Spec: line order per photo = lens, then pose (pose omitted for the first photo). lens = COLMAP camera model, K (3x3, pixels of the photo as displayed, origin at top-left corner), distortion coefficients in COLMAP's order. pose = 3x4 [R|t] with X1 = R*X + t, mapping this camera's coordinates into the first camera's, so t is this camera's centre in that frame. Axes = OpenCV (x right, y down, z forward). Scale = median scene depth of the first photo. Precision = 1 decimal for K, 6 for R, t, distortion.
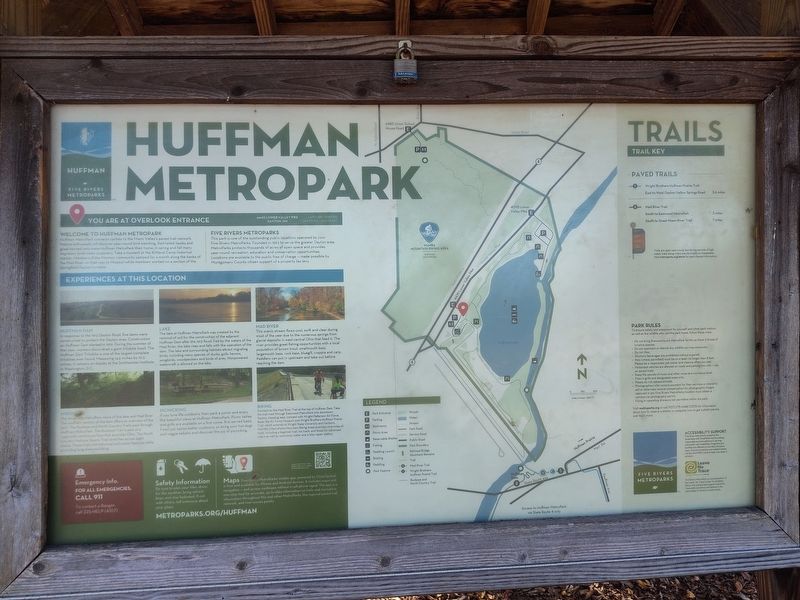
lens RADIAL K [[534.0, 0, 398.5], [0, 534.0, 301.0], [0, 0, 1]] dist [-0.005493, -0.005926]
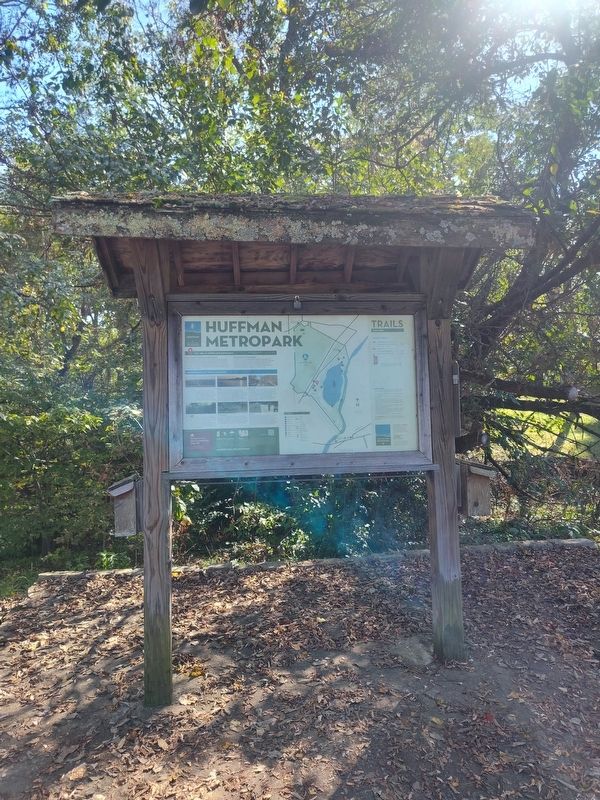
lens RADIAL K [[534.0, 0, 302.1], [0, 534.0, 402.2], [0, 0, 1]] dist [-0.005493, -0.005926]
pose [[0.998115, -0.006134, 0.061063, -0.149021], [0.010277, 0.997648, -0.067771, 0.332051], [-0.060504, 0.068271, 0.995830, -2.003904]]
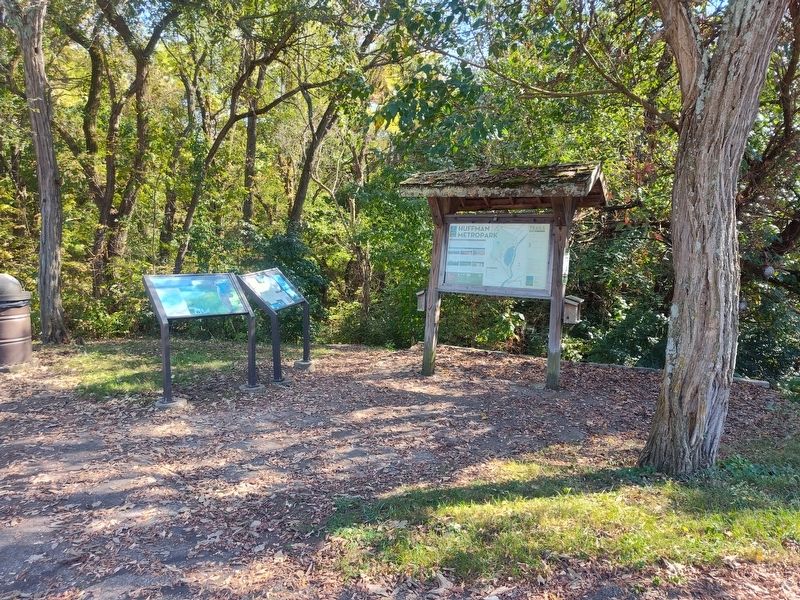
lens RADIAL K [[534.0, 0, 399.4], [0, 534.0, 299.2], [0, 0, 1]] dist [-0.005493, -0.005926]
pose [[0.829978, 0.089621, -0.550550, 2.797785], [-0.087154, 0.995722, 0.030699, 0.479173], [0.550945, 0.022503, 0.834238, -5.270144]]
